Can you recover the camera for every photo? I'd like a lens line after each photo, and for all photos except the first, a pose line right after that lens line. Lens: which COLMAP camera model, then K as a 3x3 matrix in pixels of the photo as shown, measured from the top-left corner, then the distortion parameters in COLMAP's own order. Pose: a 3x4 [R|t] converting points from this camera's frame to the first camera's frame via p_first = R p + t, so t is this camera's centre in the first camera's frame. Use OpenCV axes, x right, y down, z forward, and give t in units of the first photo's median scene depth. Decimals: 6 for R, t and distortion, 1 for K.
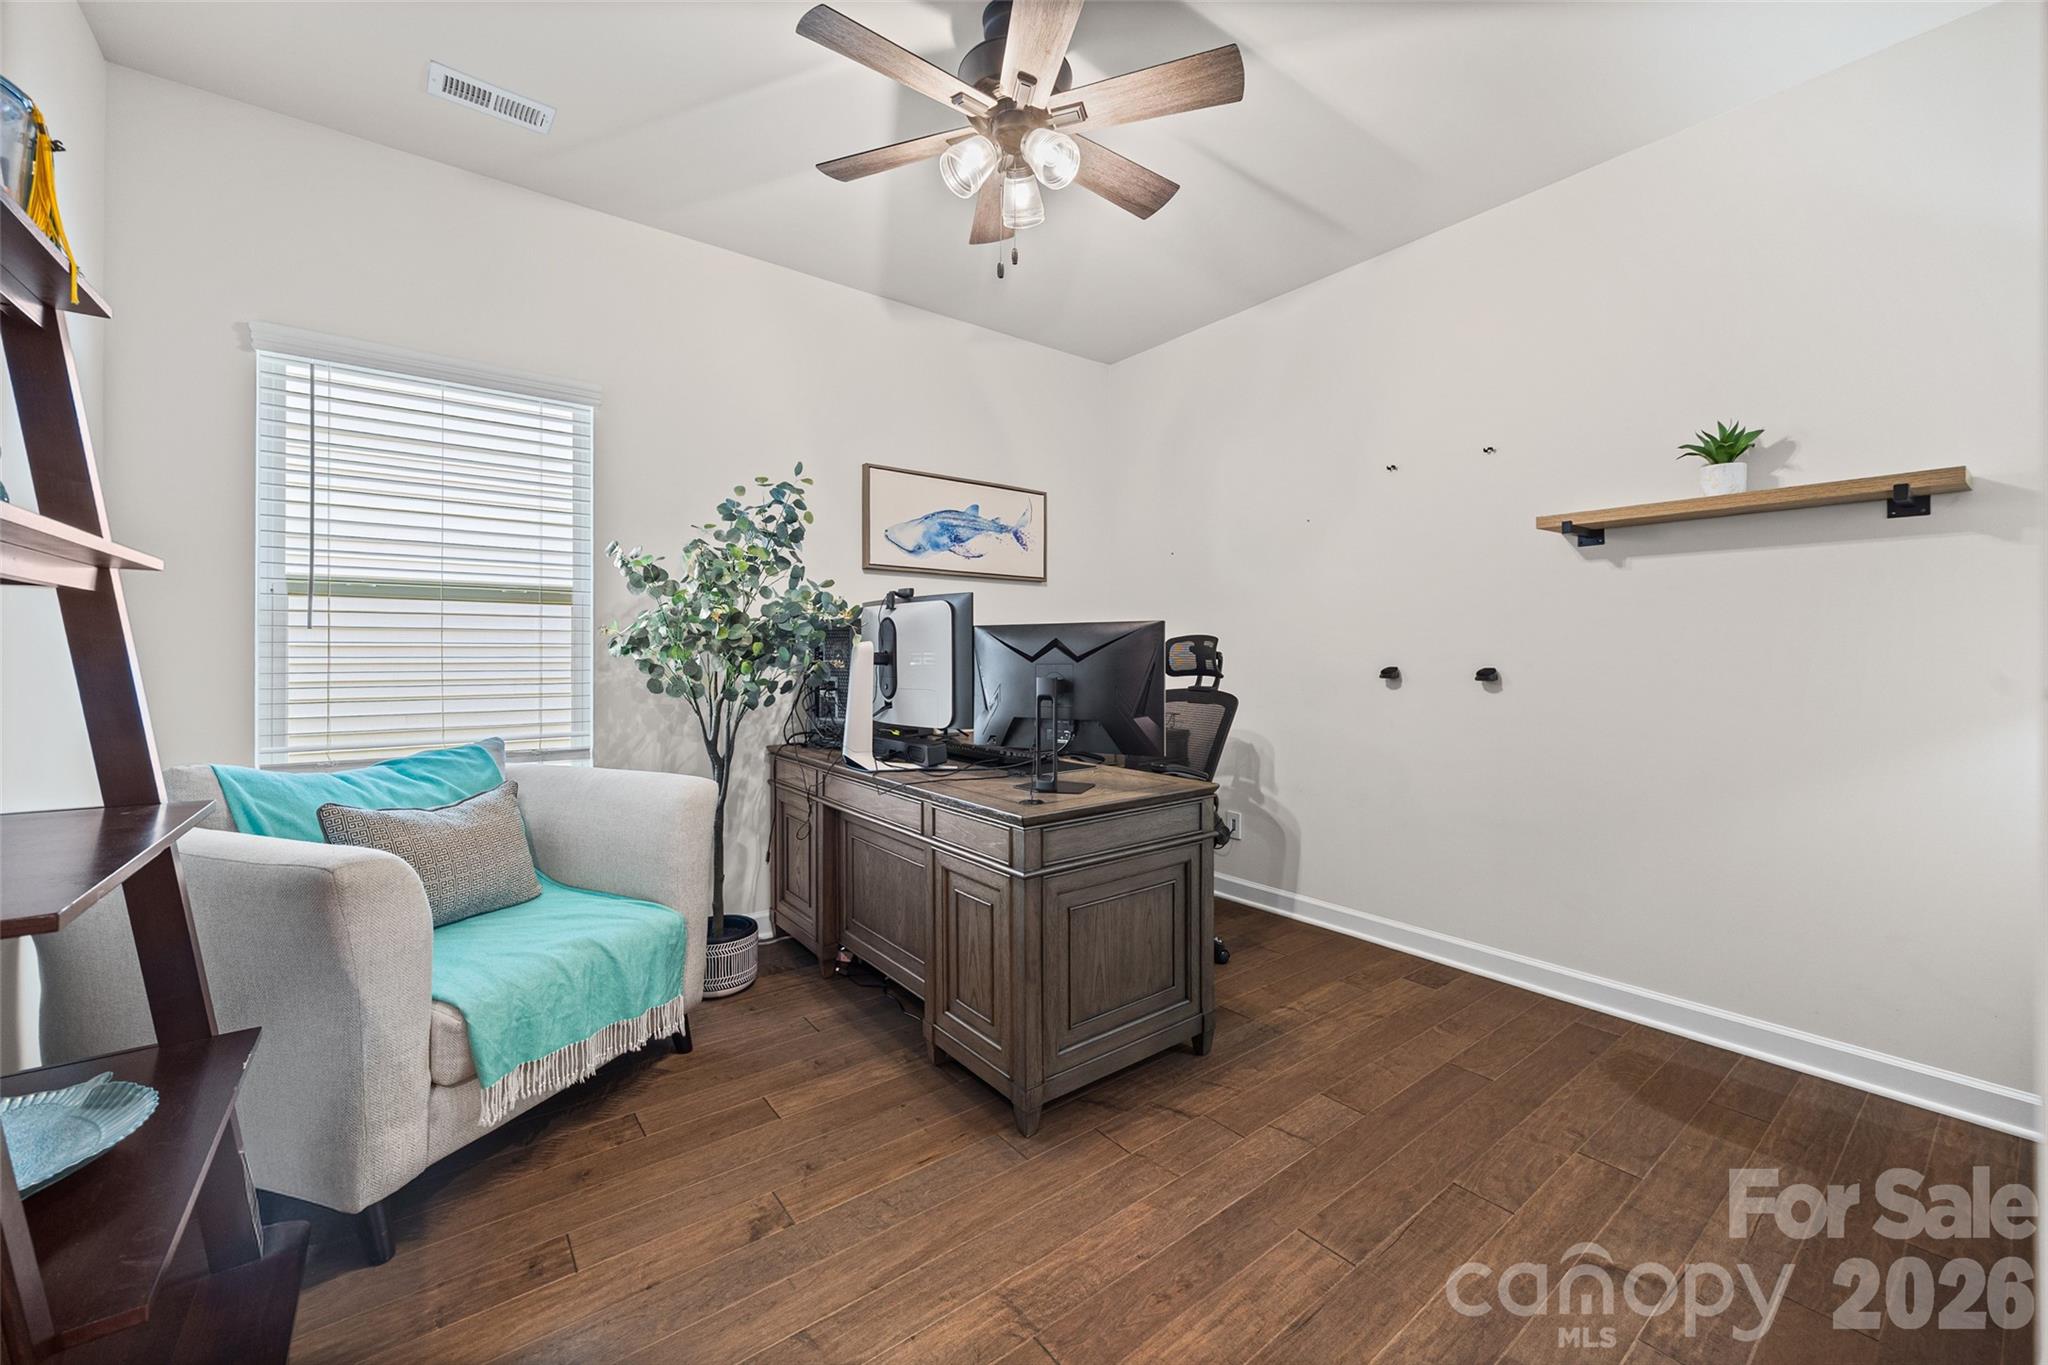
lens RADIAL K [[802.3, 0, 1031.6], [0, 802.3, 672.8], [0, 0, 1]] dist [-0.001911, -0.000234]
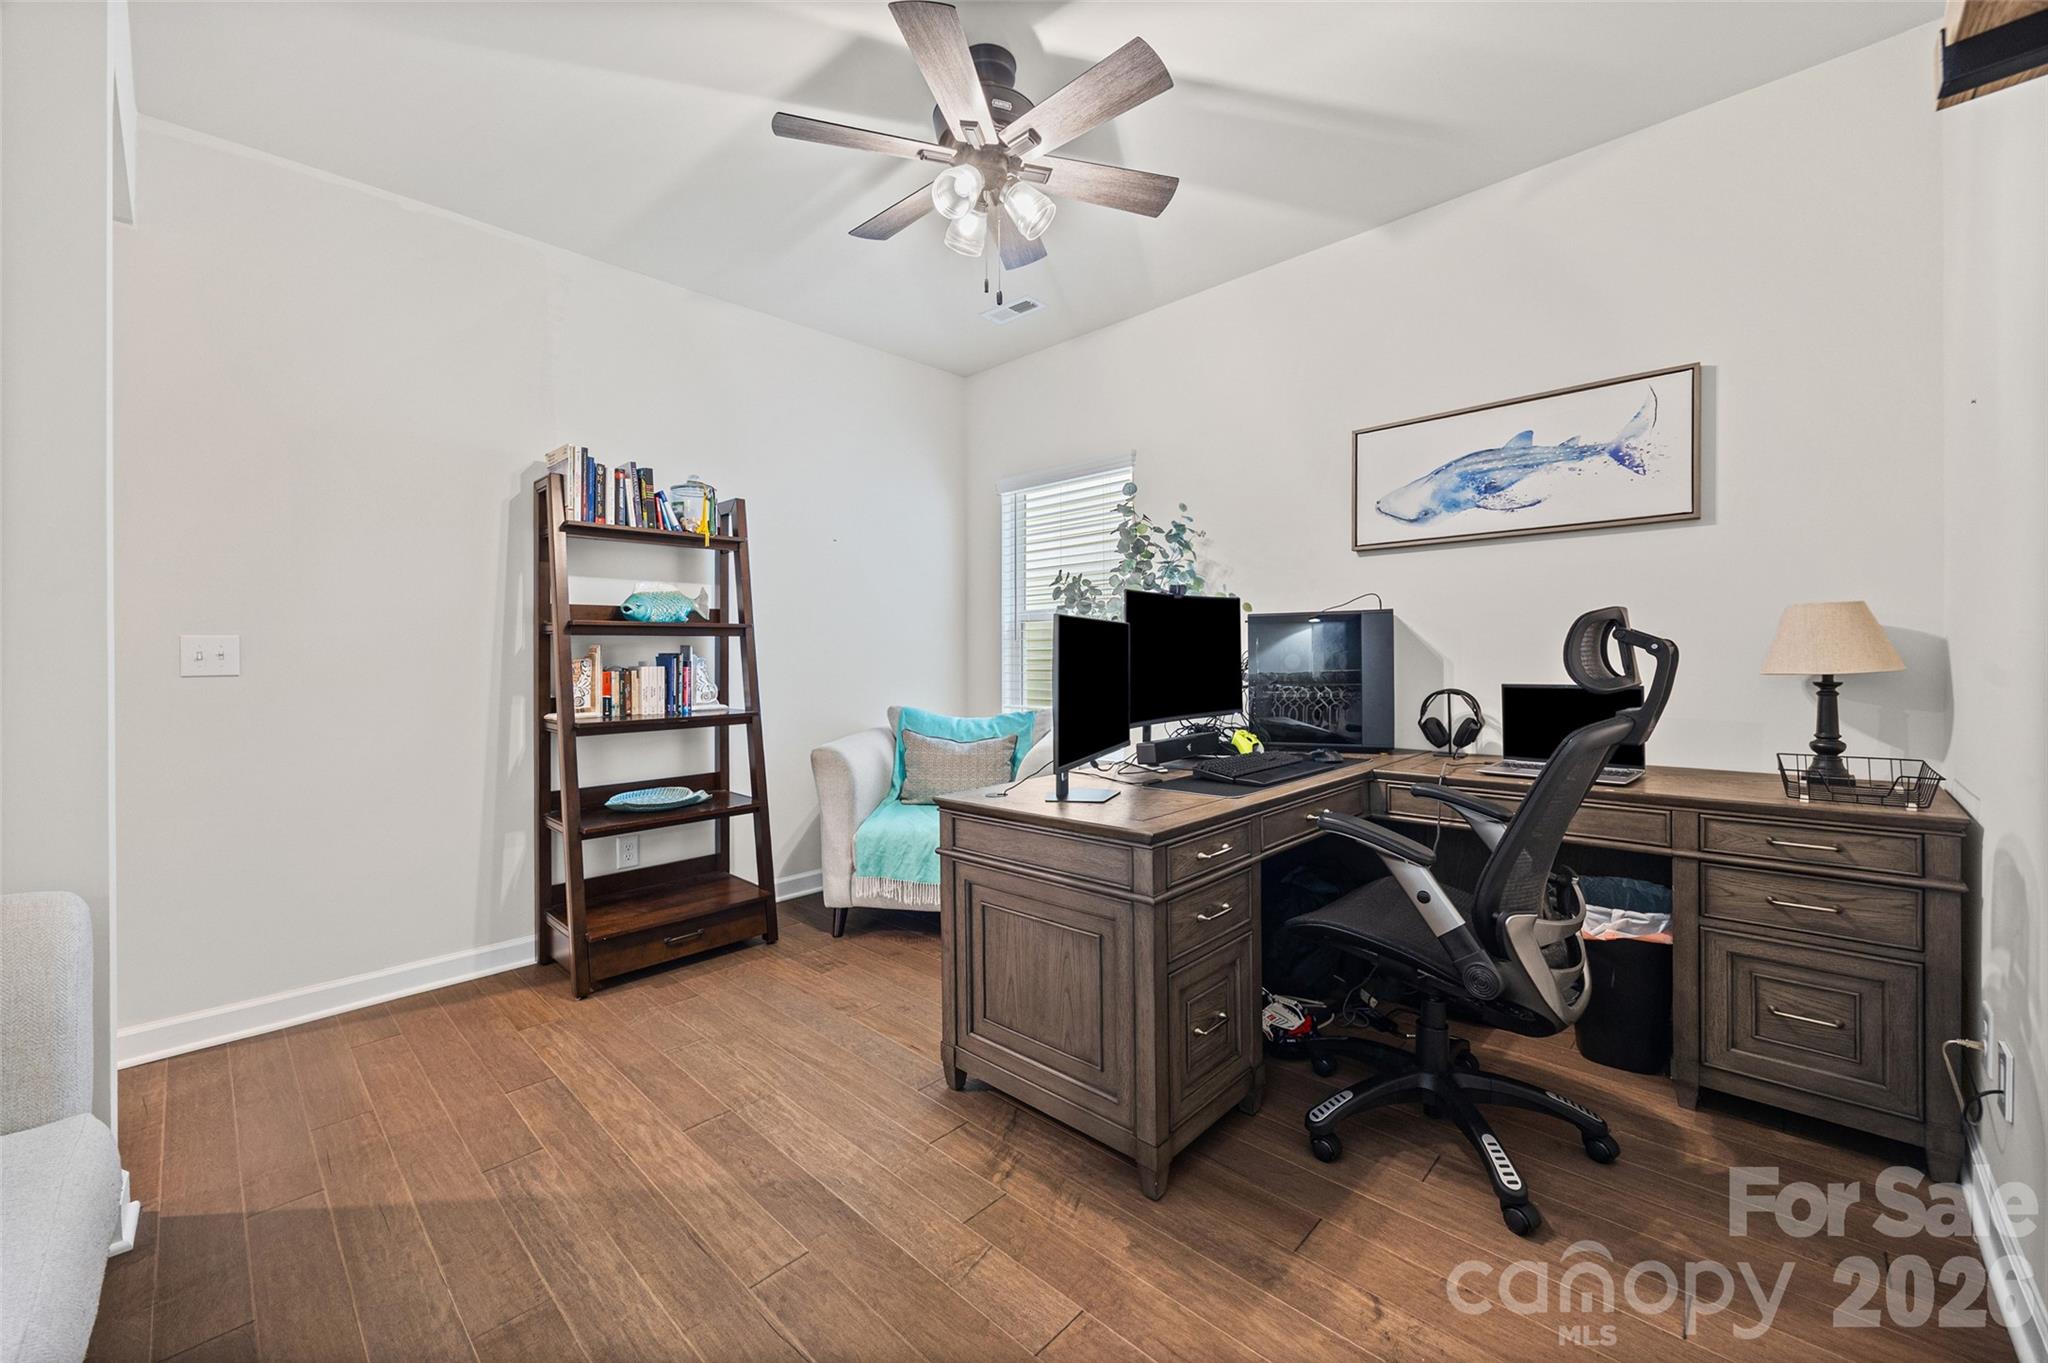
lens RADIAL K [[807.0, 0, 1020.3], [0, 807.0, 666.4], [0, 0, 1]] dist [-0.002258, -0.000216]
pose [[0.140434, 0.013627, -0.989996, 0.612876], [-0.010292, 0.999871, 0.012303, -0.011372], [0.990037, 0.008462, 0.140556, 0.515695]]
